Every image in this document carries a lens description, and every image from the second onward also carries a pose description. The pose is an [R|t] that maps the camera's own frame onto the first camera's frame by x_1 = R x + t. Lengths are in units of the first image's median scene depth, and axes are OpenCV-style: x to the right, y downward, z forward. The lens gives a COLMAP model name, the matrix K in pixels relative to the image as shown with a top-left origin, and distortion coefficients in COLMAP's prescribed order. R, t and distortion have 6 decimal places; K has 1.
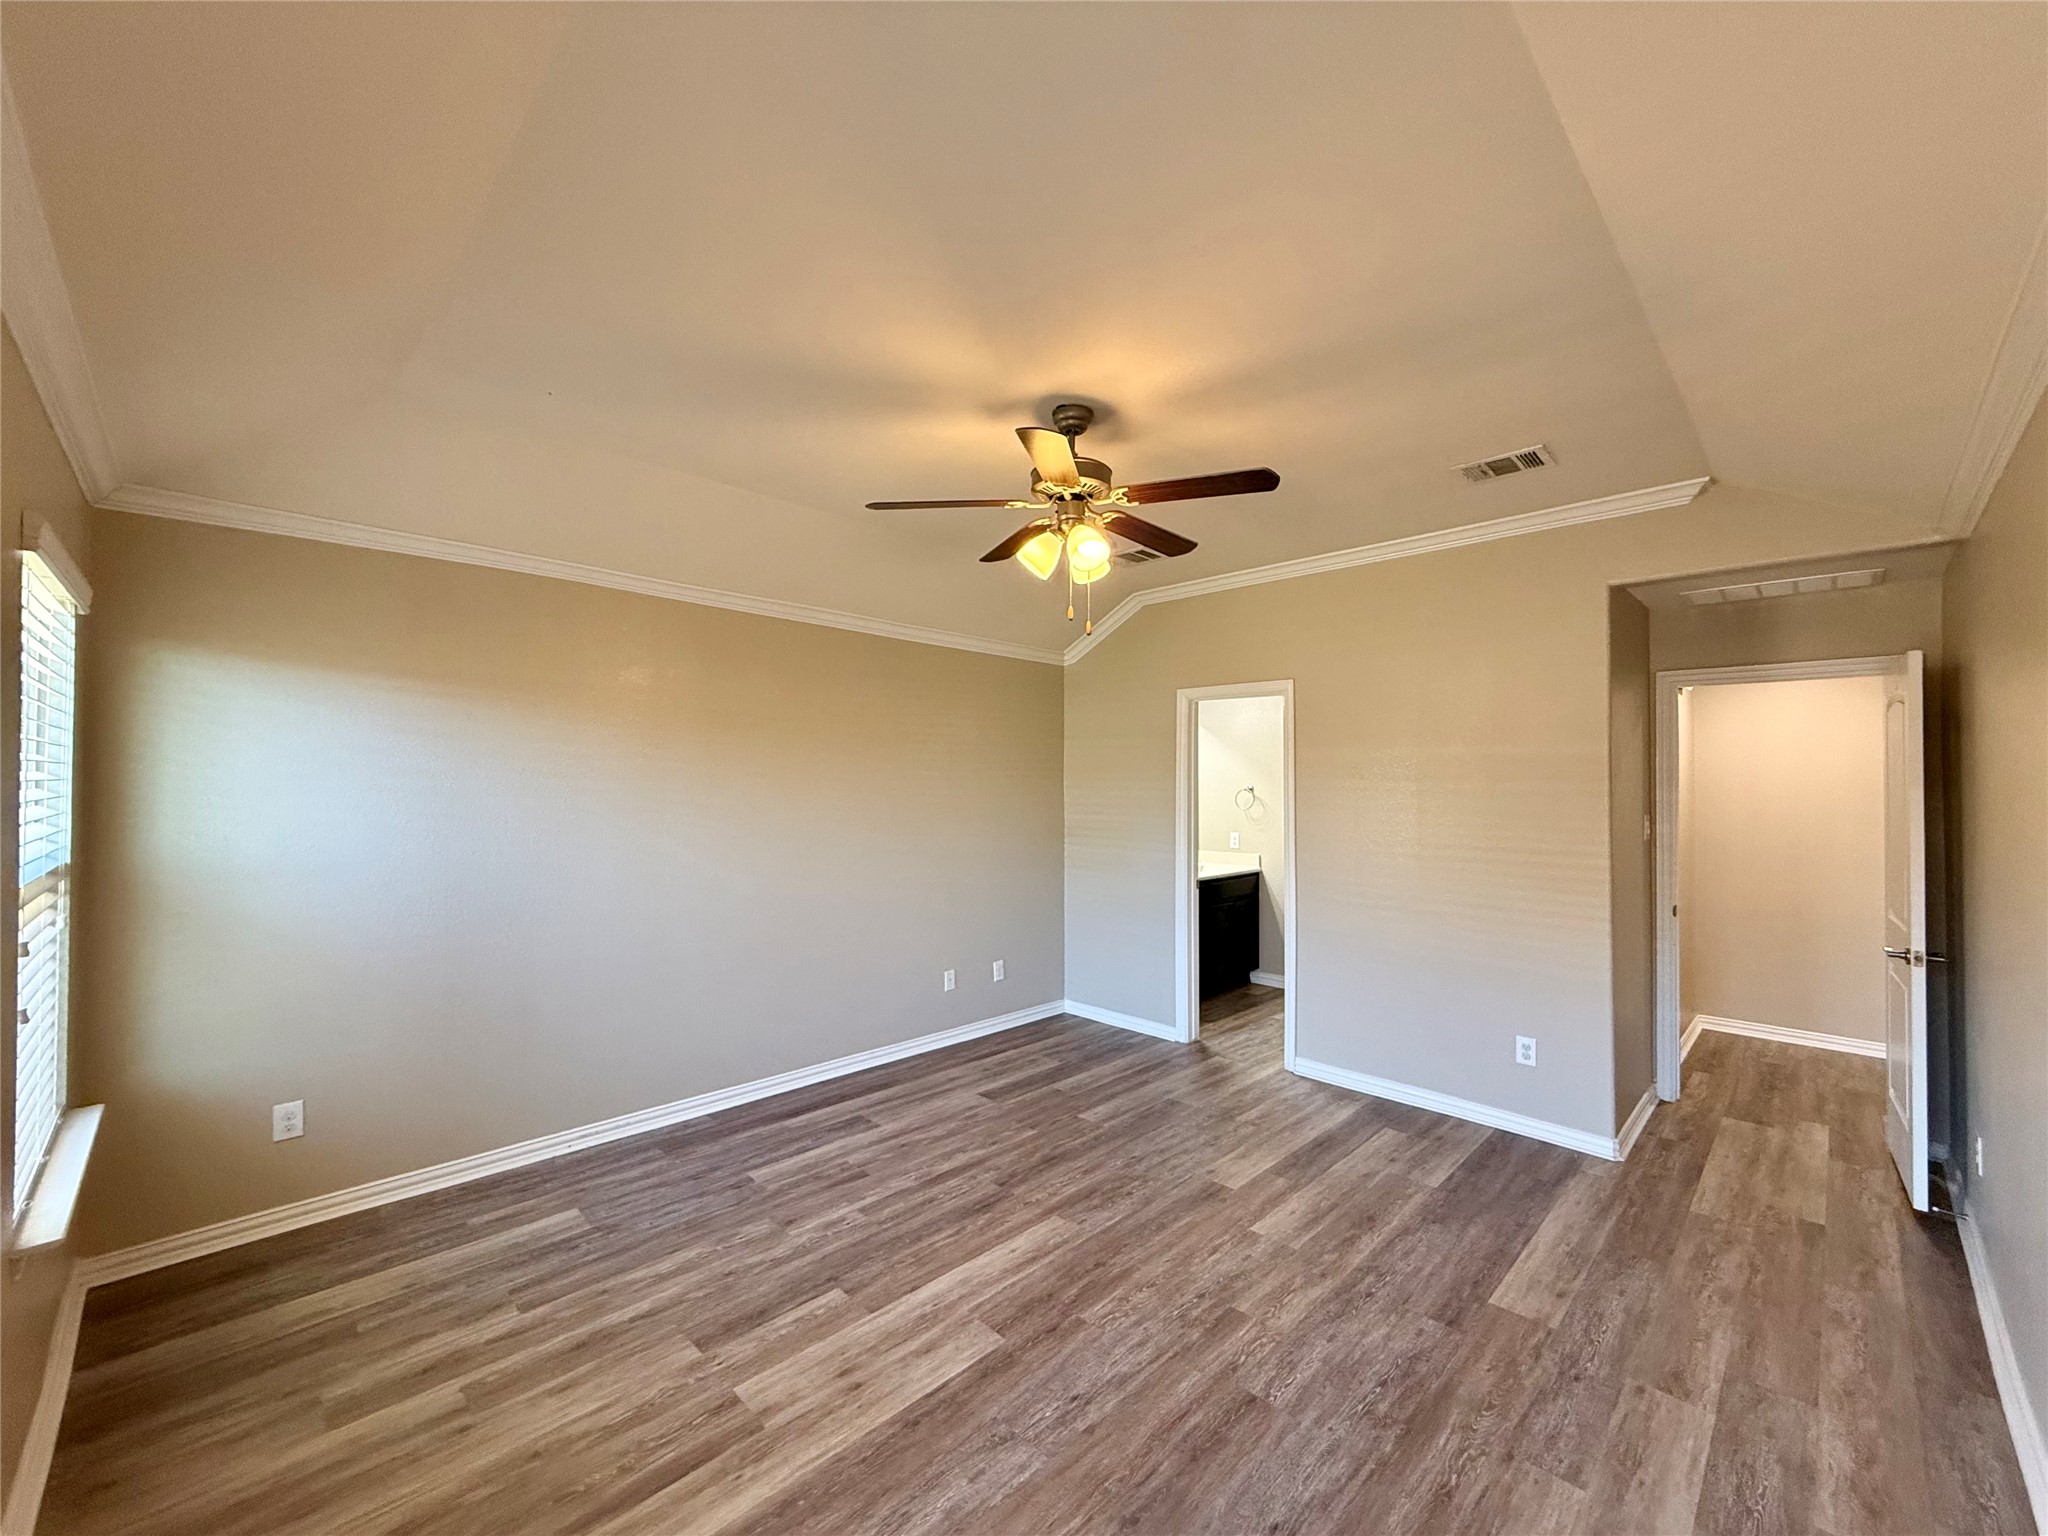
lens RADIAL K [[819.0, 0, 1029.0], [0, 819.0, 766.1], [0, 0, 1]] dist [0.000196, 0.000162]
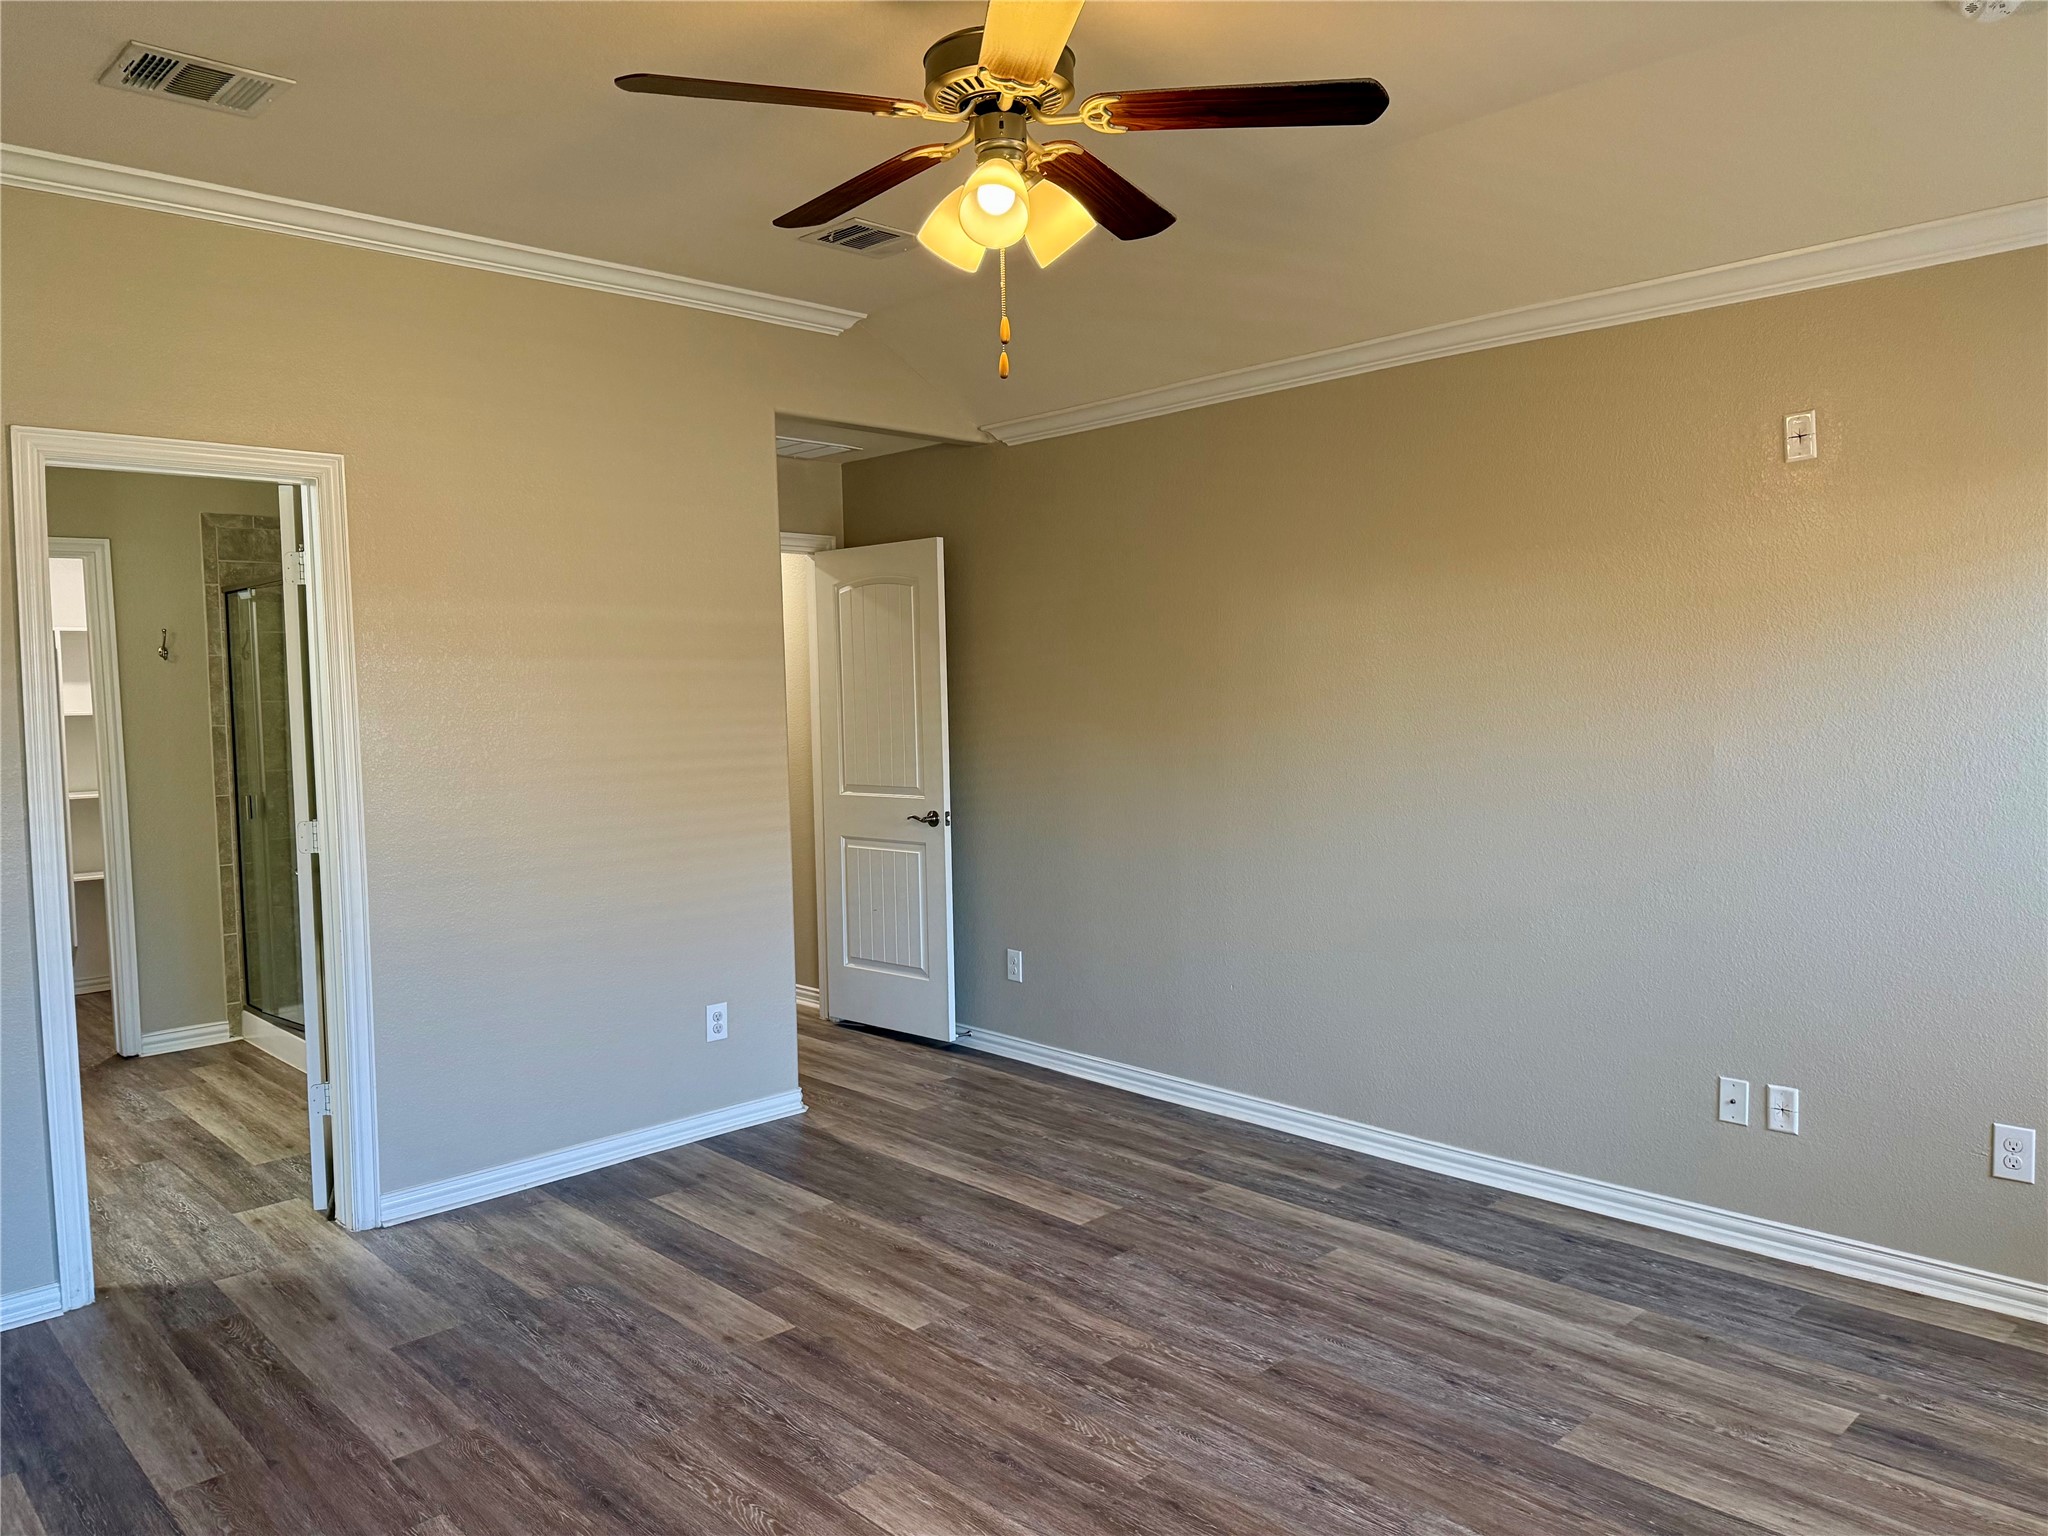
lens RADIAL K [[1441.9, 0, 1024.0], [0, 1441.9, 768.0], [0, 0, 1]] dist [0.037083, -0.049455]
pose [[0.024429, -0.069955, 0.997251, -0.847882], [0.002610, 0.997550, 0.069912, 0.040152], [-0.999698, 0.000895, 0.024552, 0.886651]]
